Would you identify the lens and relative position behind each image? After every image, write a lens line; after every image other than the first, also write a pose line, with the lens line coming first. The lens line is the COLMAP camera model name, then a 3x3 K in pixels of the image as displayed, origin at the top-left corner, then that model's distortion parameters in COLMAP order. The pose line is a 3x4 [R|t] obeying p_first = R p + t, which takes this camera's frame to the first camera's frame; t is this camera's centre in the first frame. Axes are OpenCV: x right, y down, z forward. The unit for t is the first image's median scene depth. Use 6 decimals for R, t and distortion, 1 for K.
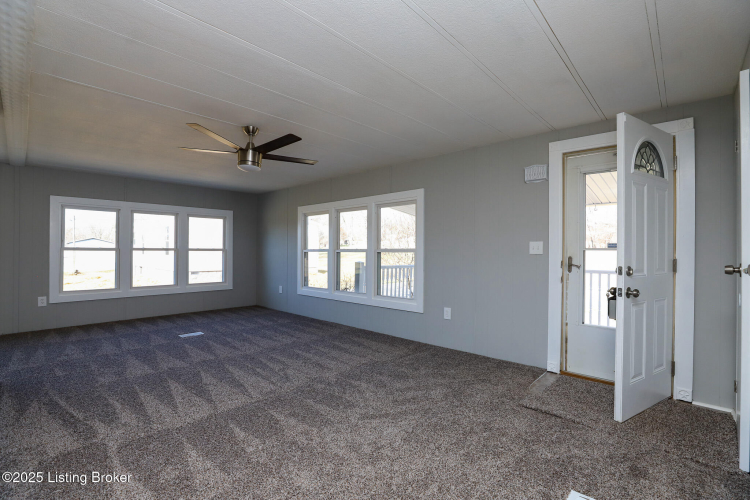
lens RADIAL K [[342.9, 0, 383.1], [0, 342.9, 253.4], [0, 0, 1]] dist [-0.041975, 0.010503]
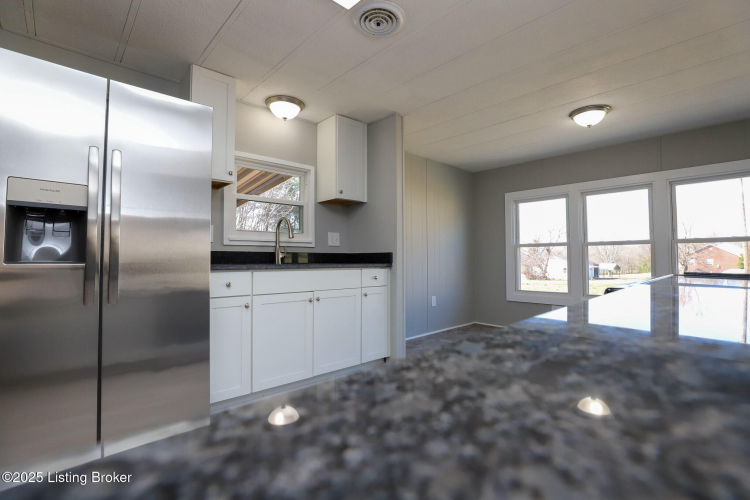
lens RADIAL K [[342.9, 0, 374.2], [0, 342.9, 250.0], [0, 0, 1]] dist [-0.041975, 0.010503]
pose [[-0.103322, -0.008036, -0.994616, 0.053866], [0.006350, 0.999942, -0.008739, 0.004009], [0.994628, -0.007219, -0.103265, 0.674176]]
